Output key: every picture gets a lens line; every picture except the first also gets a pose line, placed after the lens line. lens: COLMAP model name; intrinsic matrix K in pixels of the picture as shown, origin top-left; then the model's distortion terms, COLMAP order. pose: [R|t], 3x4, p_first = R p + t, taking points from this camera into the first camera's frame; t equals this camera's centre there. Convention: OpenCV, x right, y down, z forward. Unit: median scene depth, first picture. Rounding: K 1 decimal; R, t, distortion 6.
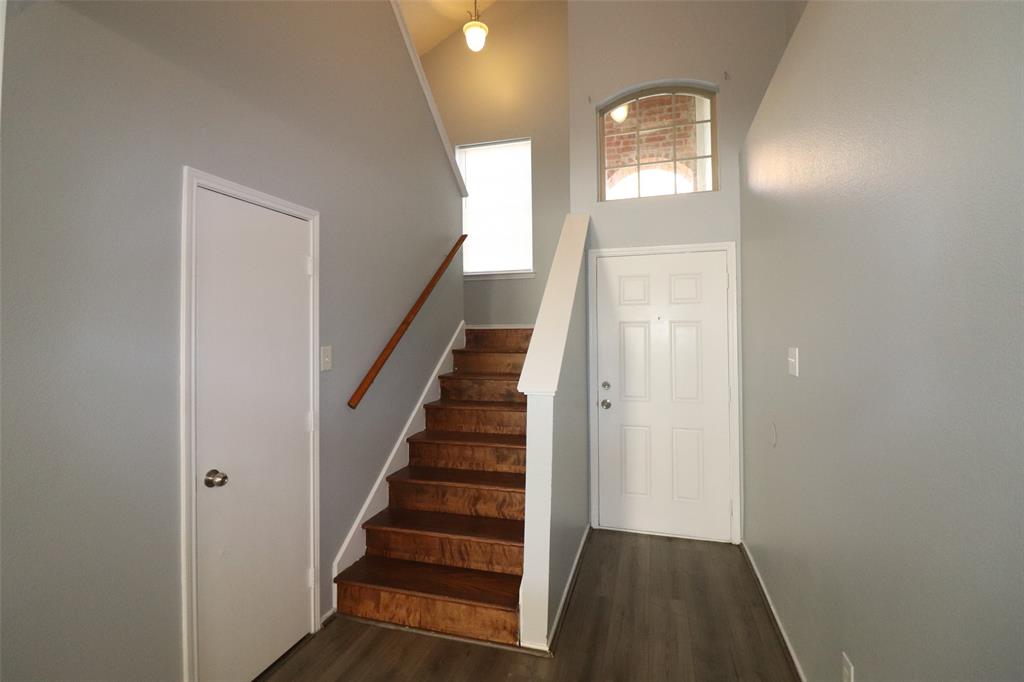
lens RADIAL K [[479.0, 0, 512.1], [0, 479.0, 337.1], [0, 0, 1]] dist [-0.003854, -0.010594]
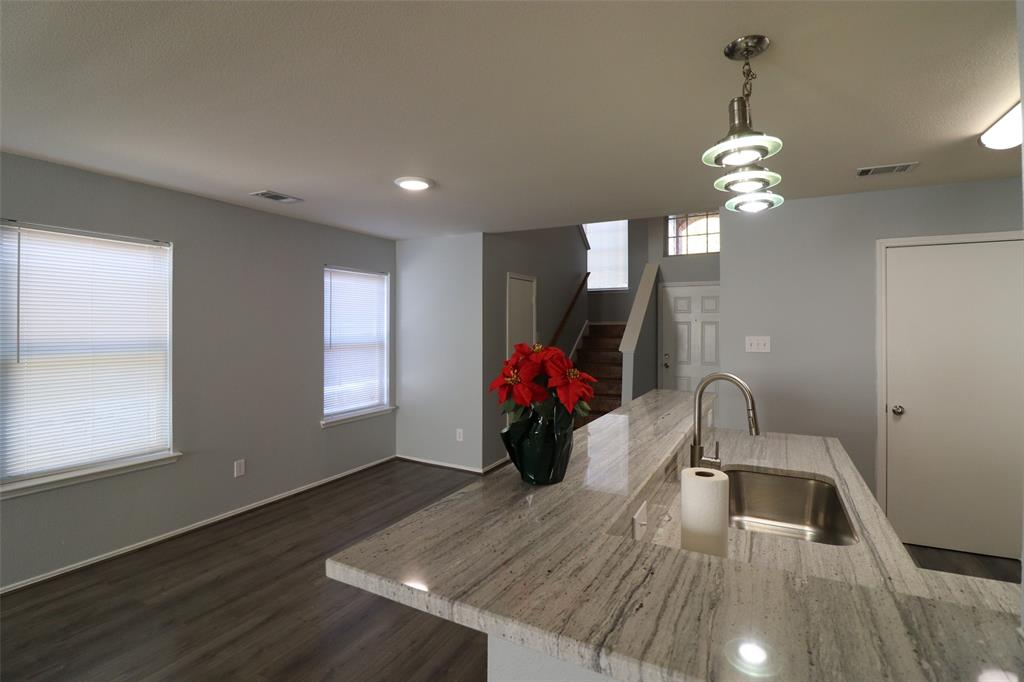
lens RADIAL K [[479.0, 0, 512.9], [0, 479.0, 334.5], [0, 0, 1]] dist [-0.003854, -0.010594]
pose [[0.980329, 0.011040, -0.197063, -0.025187], [-0.008640, 0.999878, 0.013036, -0.000887], [0.197183, -0.011077, 0.980304, -0.952633]]
